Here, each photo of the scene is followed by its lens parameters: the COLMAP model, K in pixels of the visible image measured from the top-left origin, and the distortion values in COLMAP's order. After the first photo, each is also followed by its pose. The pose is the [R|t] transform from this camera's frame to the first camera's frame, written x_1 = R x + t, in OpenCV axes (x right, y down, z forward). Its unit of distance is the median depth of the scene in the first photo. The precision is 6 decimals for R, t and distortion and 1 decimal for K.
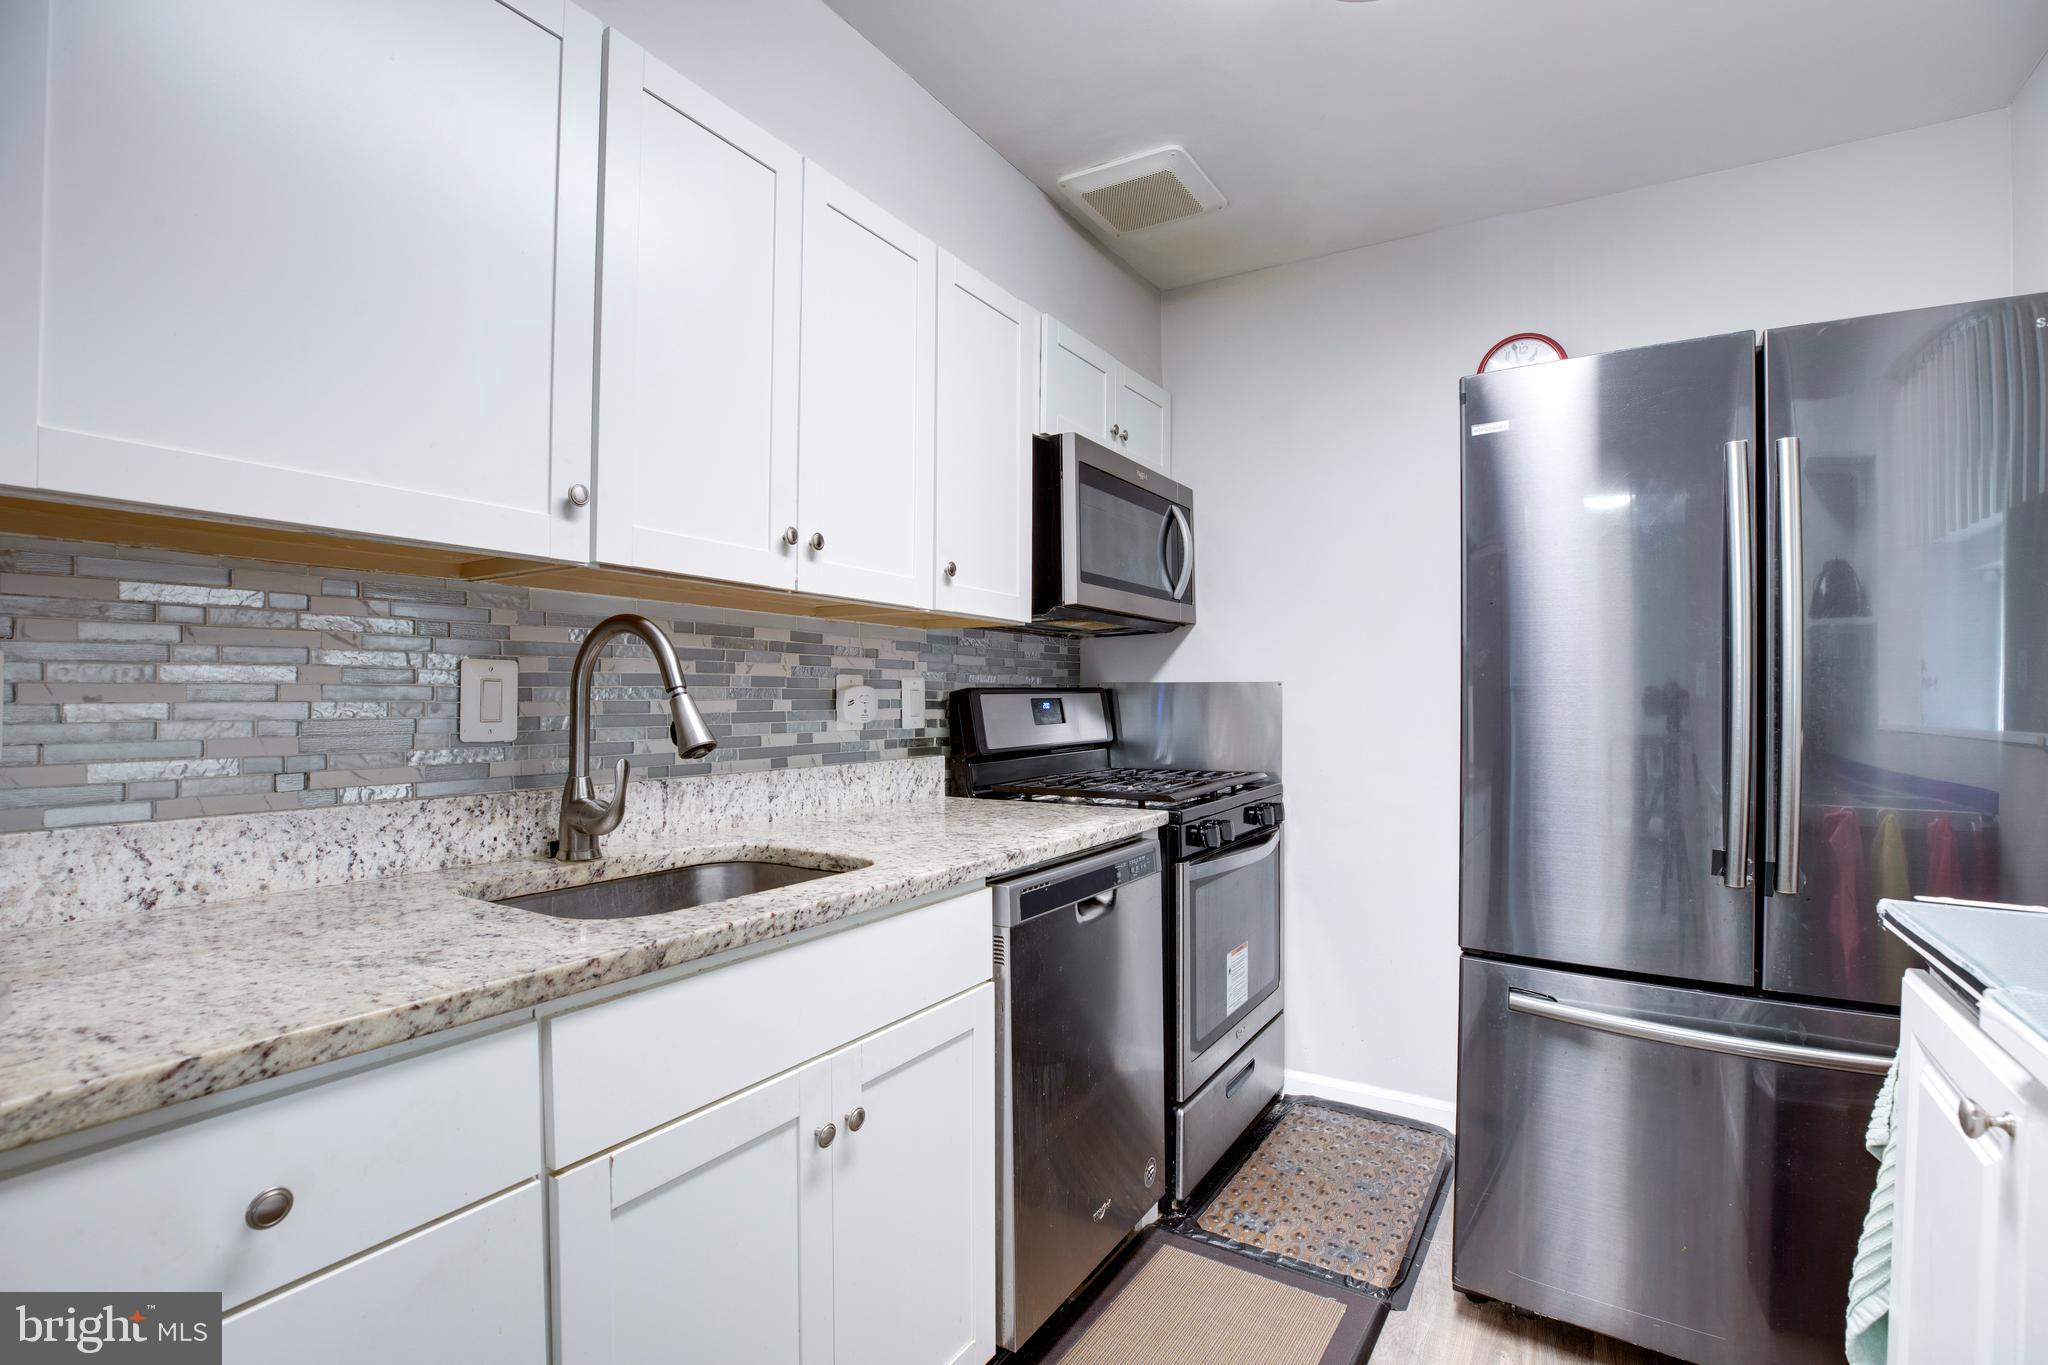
lens RADIAL K [[946.2, 0, 1021.6], [0, 946.2, 698.5], [0, 0, 1]] dist [-0.046453, 0.013193]
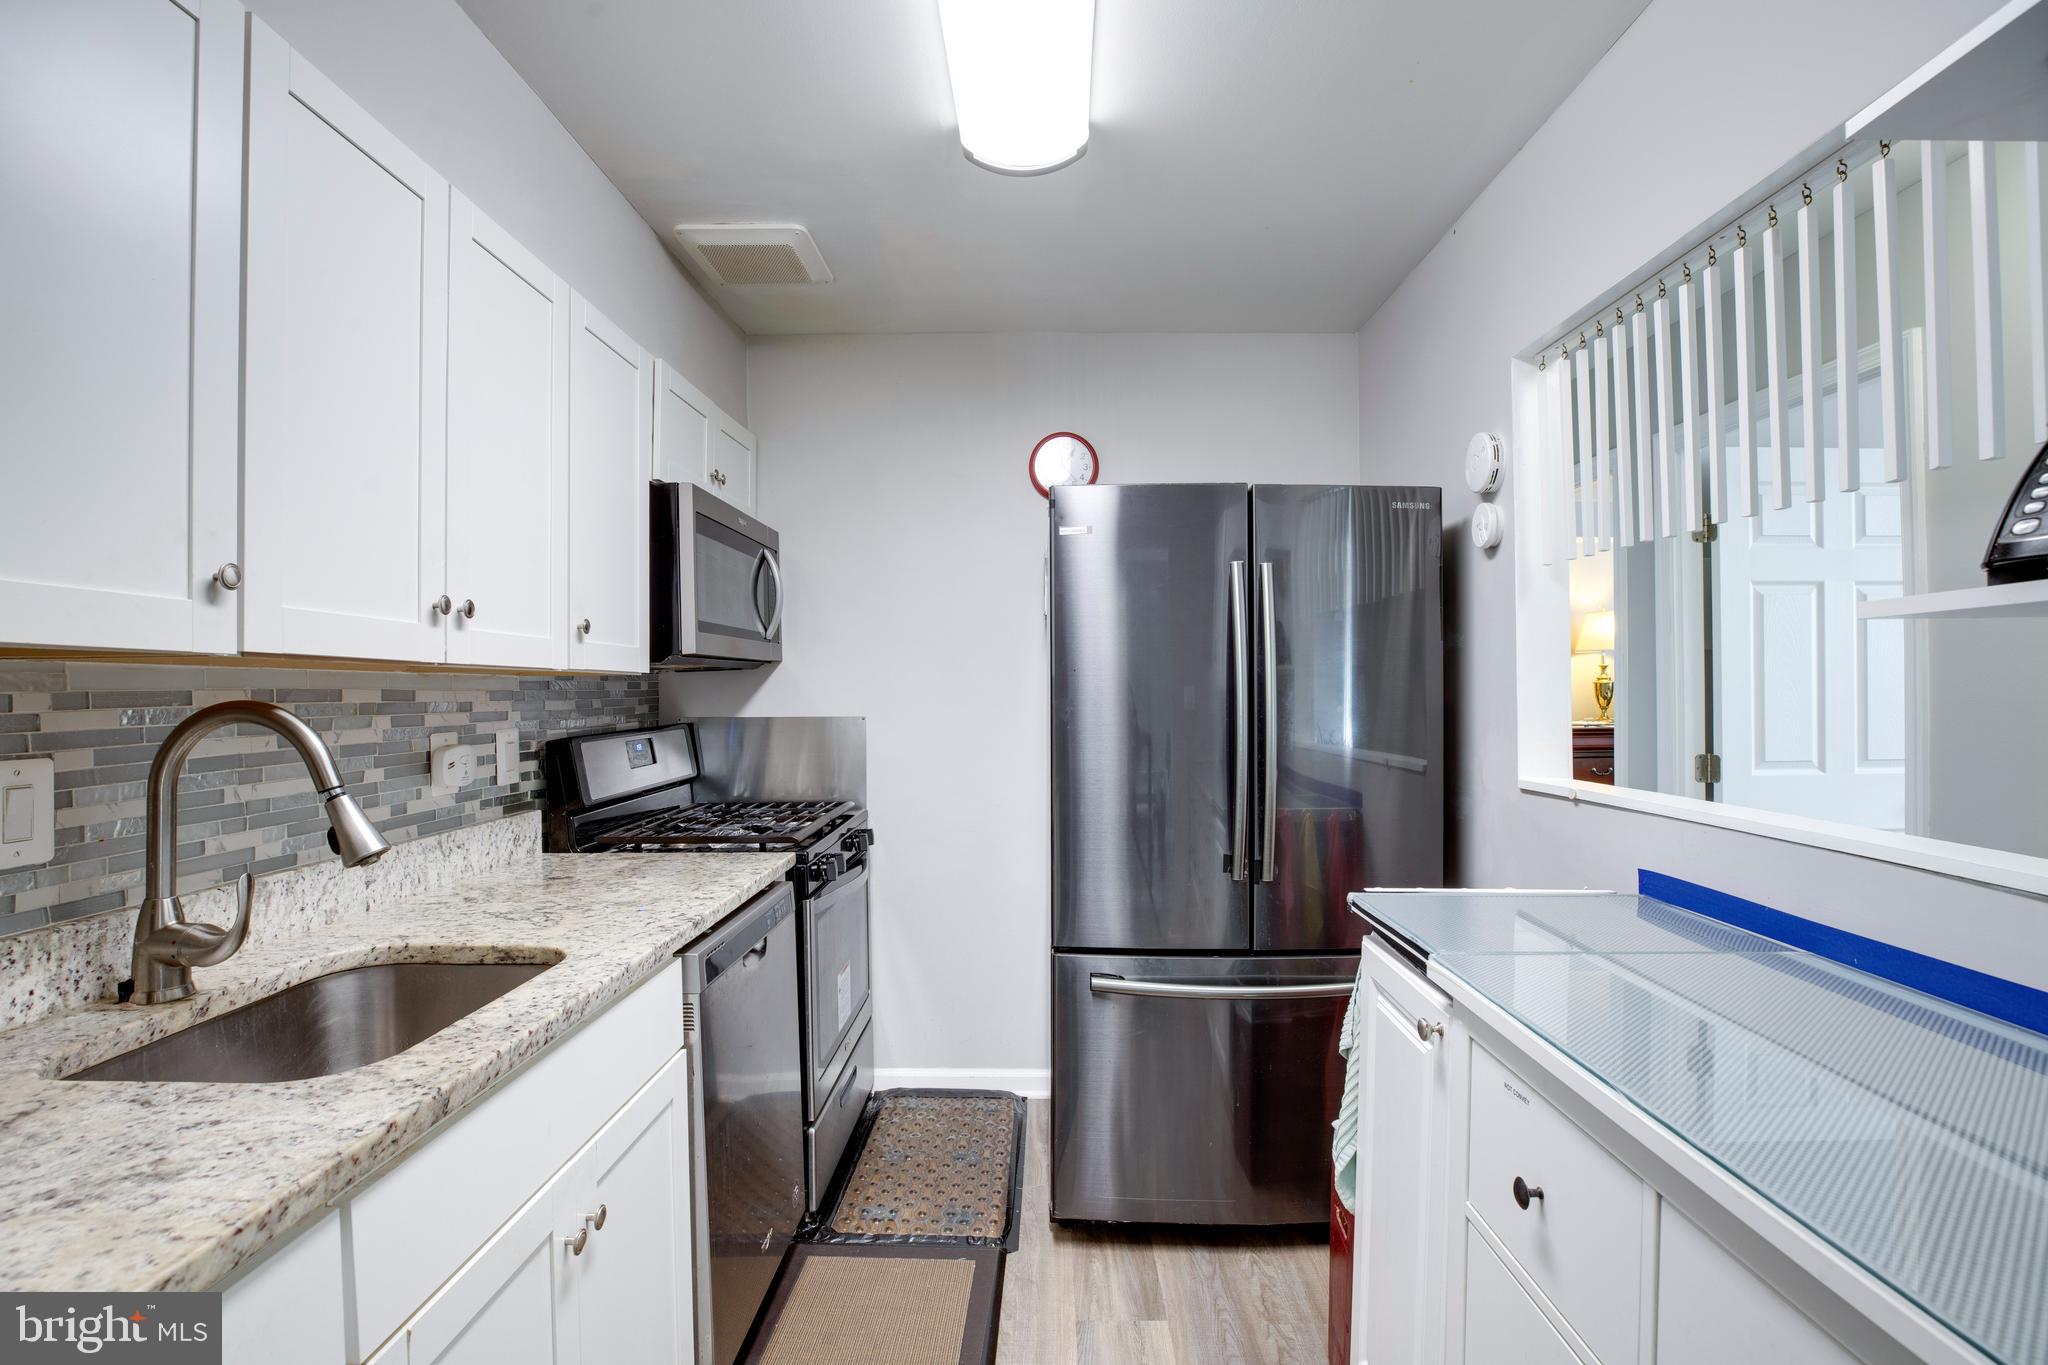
lens RADIAL K [[946.2, 0, 1021.6], [0, 946.2, 698.5], [0, 0, 1]] dist [-0.046453, 0.013193]
pose [[0.860427, -0.014742, 0.509361, -0.175177], [0.011064, 0.999886, 0.010249, -0.066783], [-0.509454, -0.003182, 0.860492, -0.046869]]
